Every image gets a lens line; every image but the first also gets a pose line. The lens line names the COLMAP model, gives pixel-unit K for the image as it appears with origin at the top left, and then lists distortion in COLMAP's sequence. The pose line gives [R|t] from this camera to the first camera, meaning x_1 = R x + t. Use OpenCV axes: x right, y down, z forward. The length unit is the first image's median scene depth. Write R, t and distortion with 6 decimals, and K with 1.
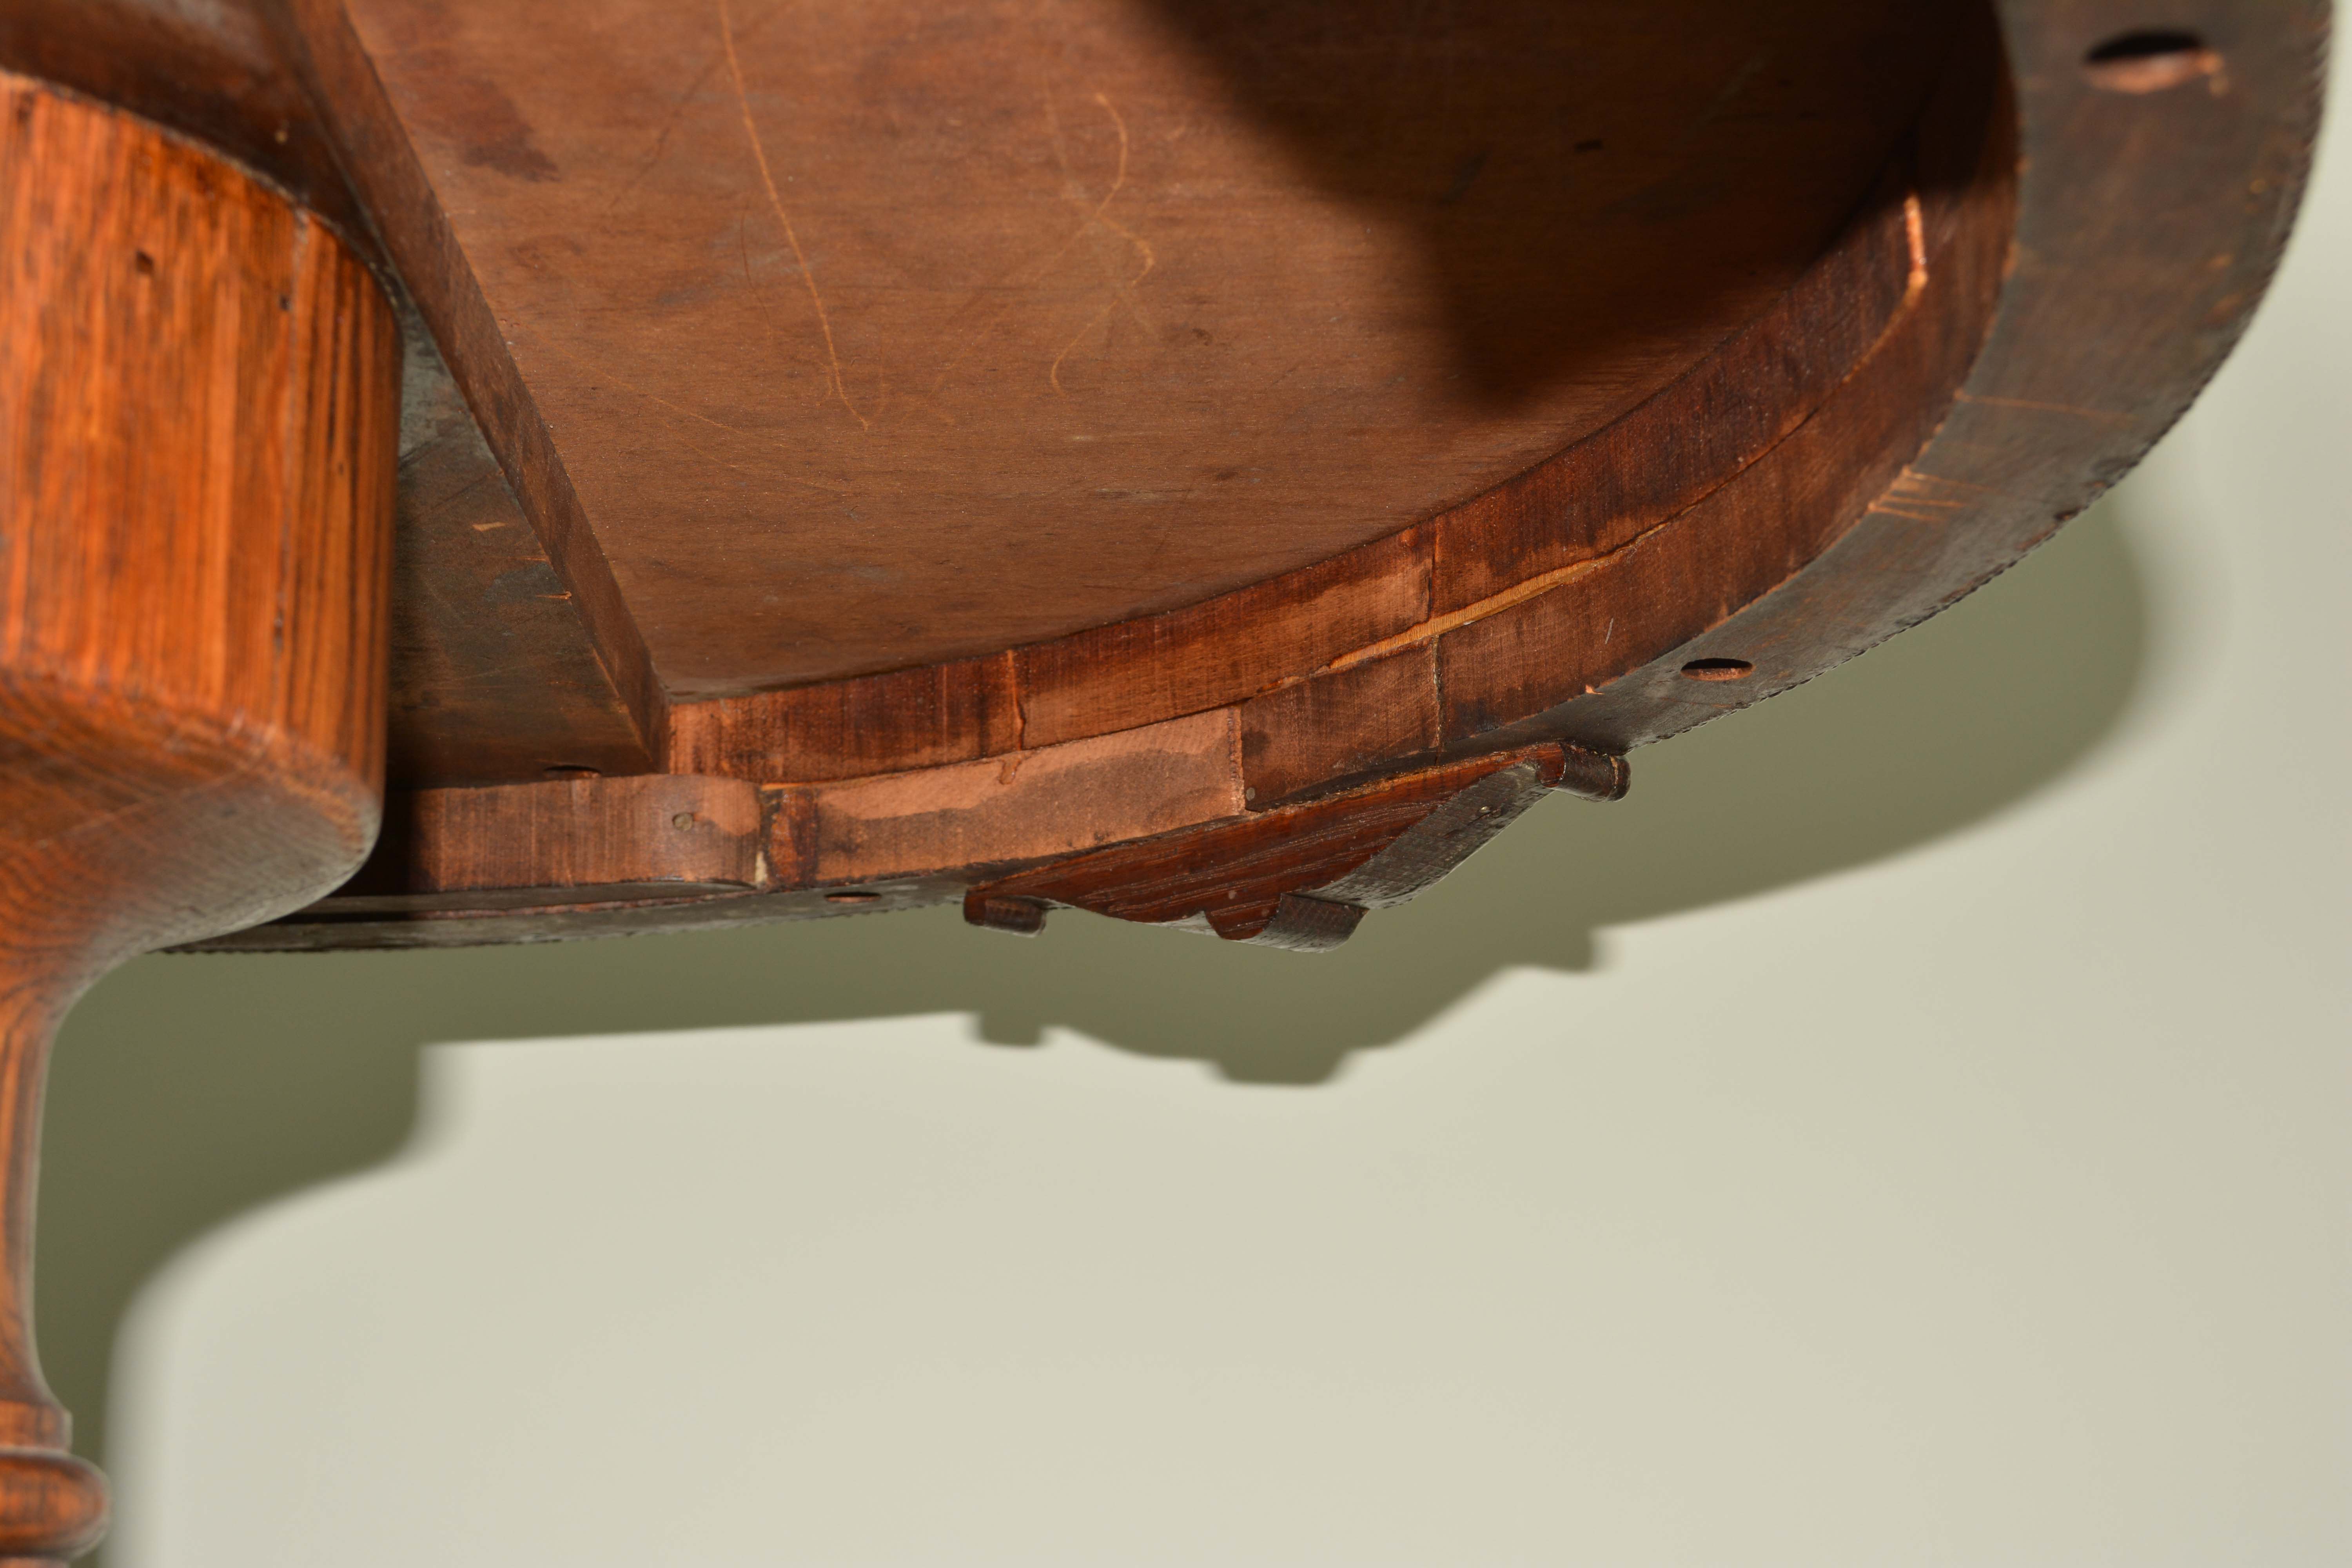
lens RADIAL K [[3291.6, 0, 1166.3], [0, 3291.6, 782.3], [0, 0, 1]] dist [-0.017553, 0.000000]
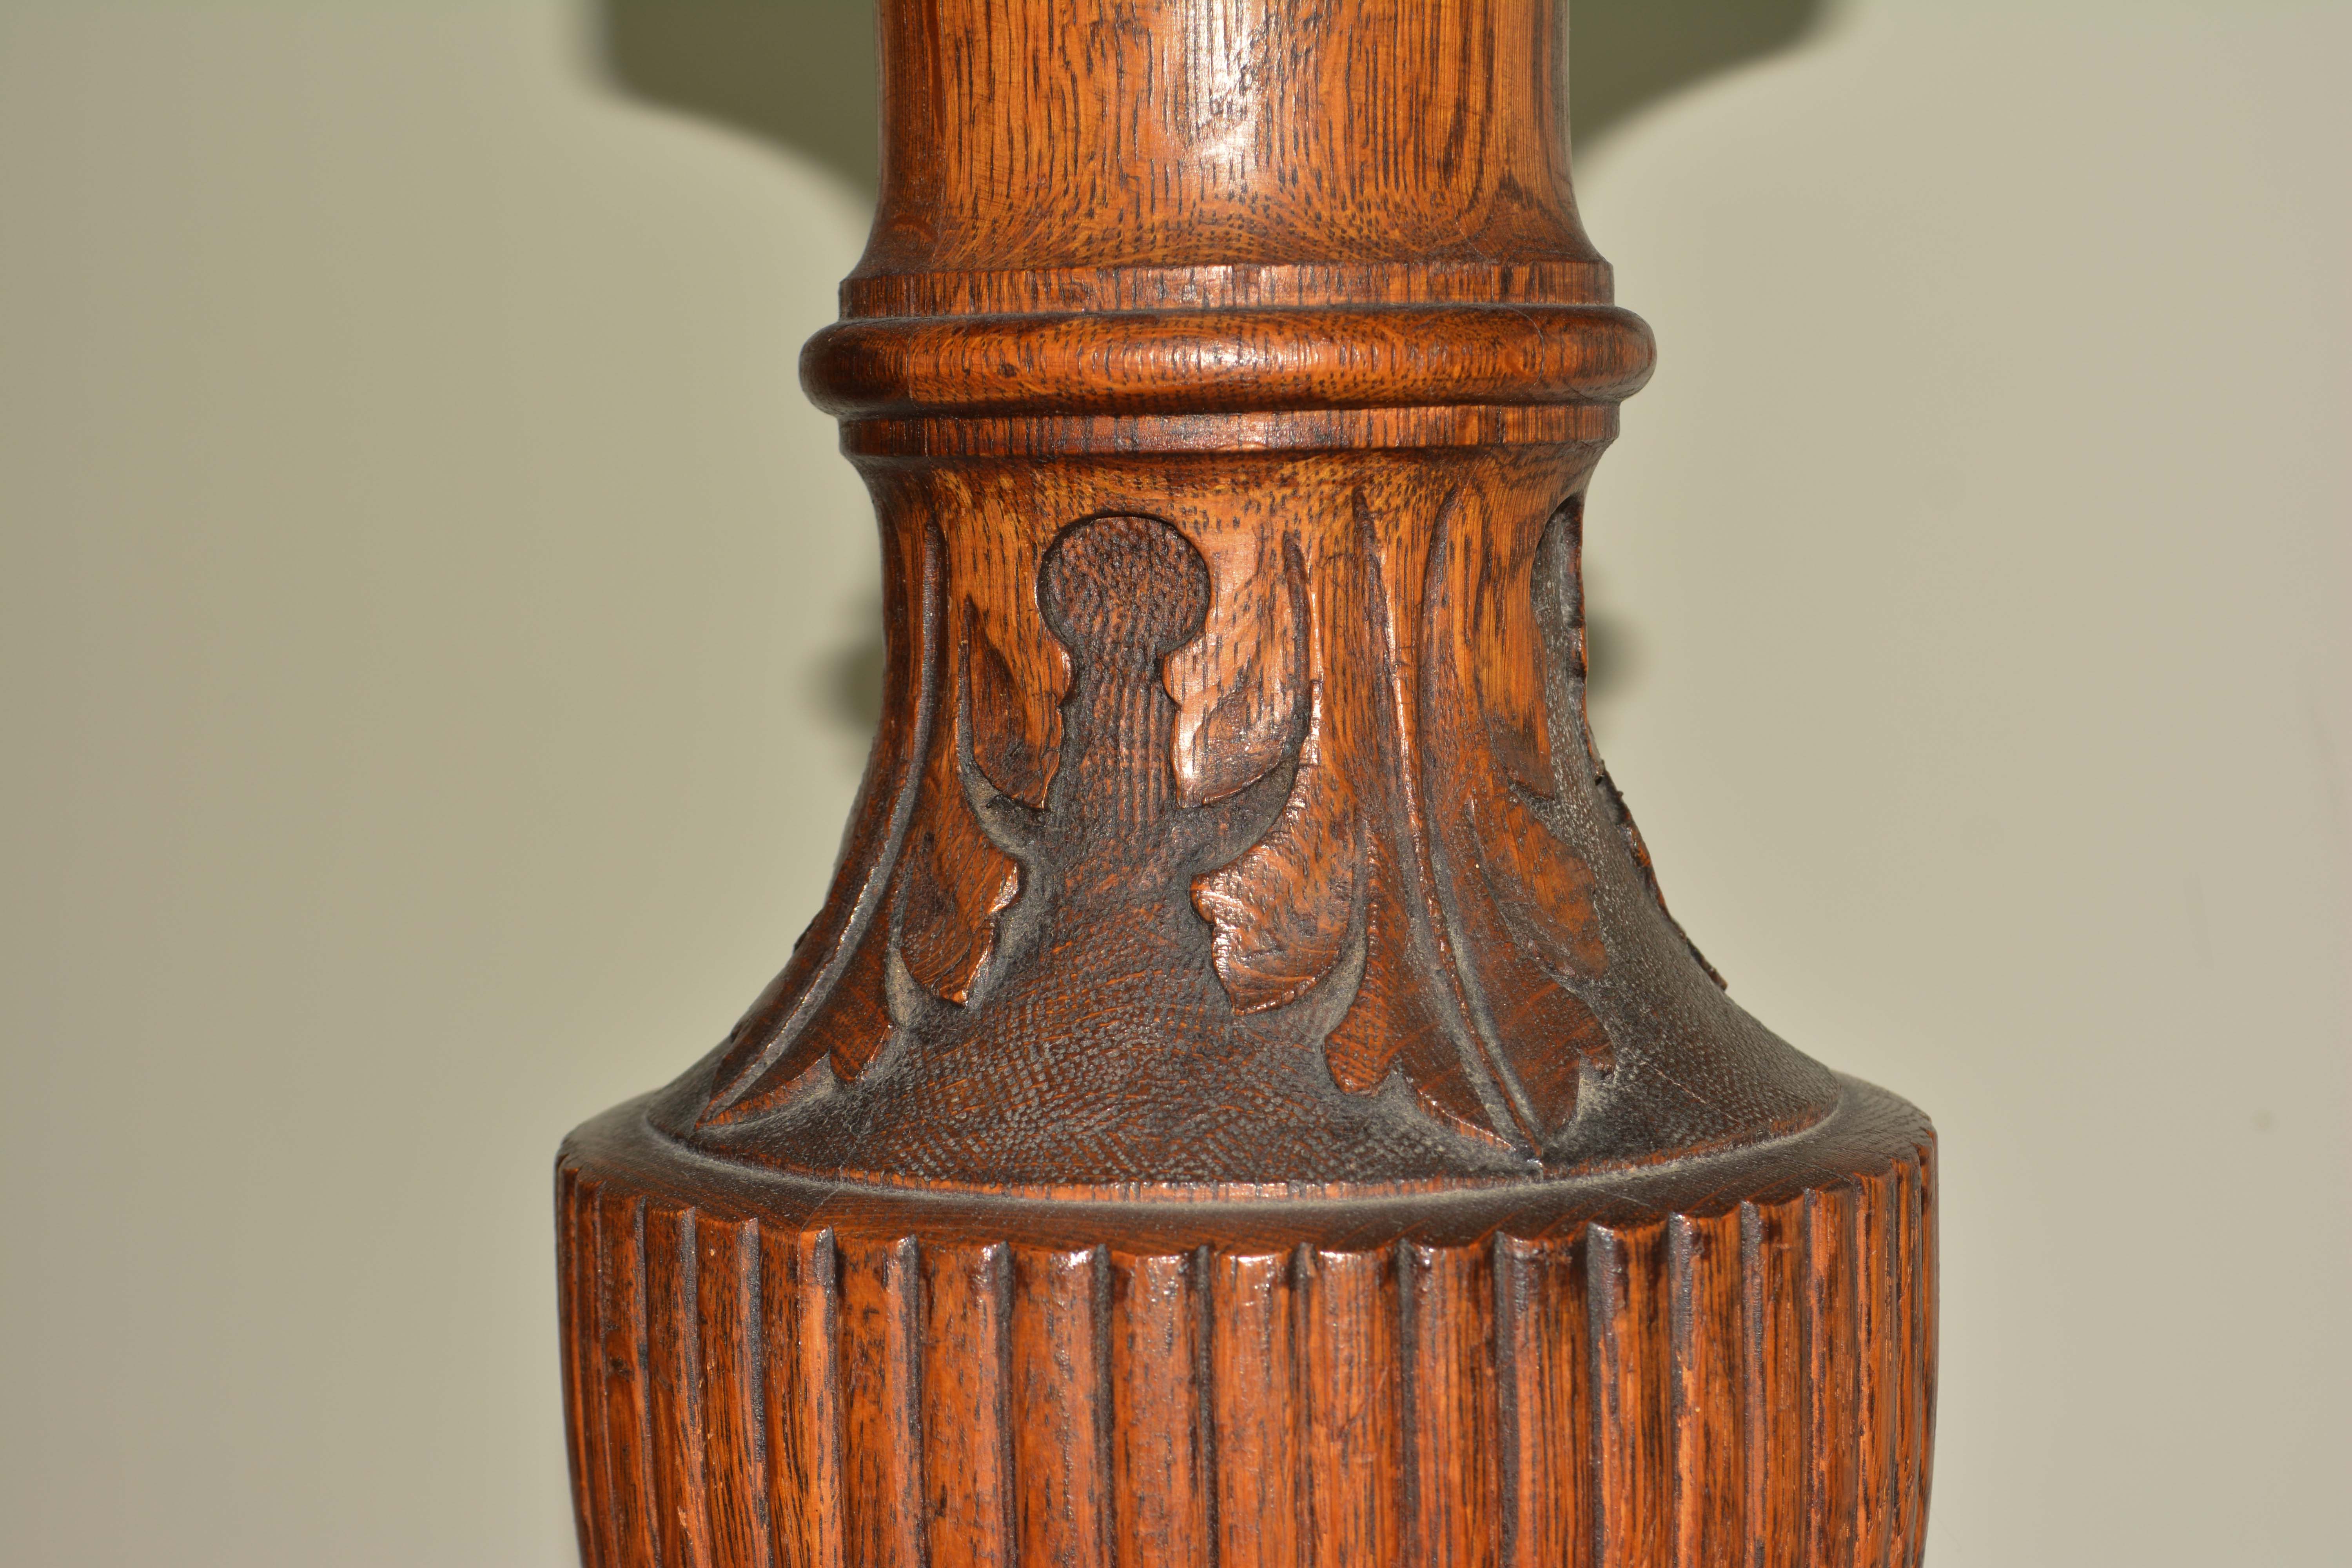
lens RADIAL K [[4652.7, 0, 1136.8], [0, 4652.7, 787.8], [0, 0, 1]] dist [0.025910, 0.000000]
pose [[0.944261, 0.032704, -0.327570, 0.014642], [0.077454, 0.945048, 0.317624, -0.141301], [0.319957, -0.325292, 0.889839, -0.448367]]
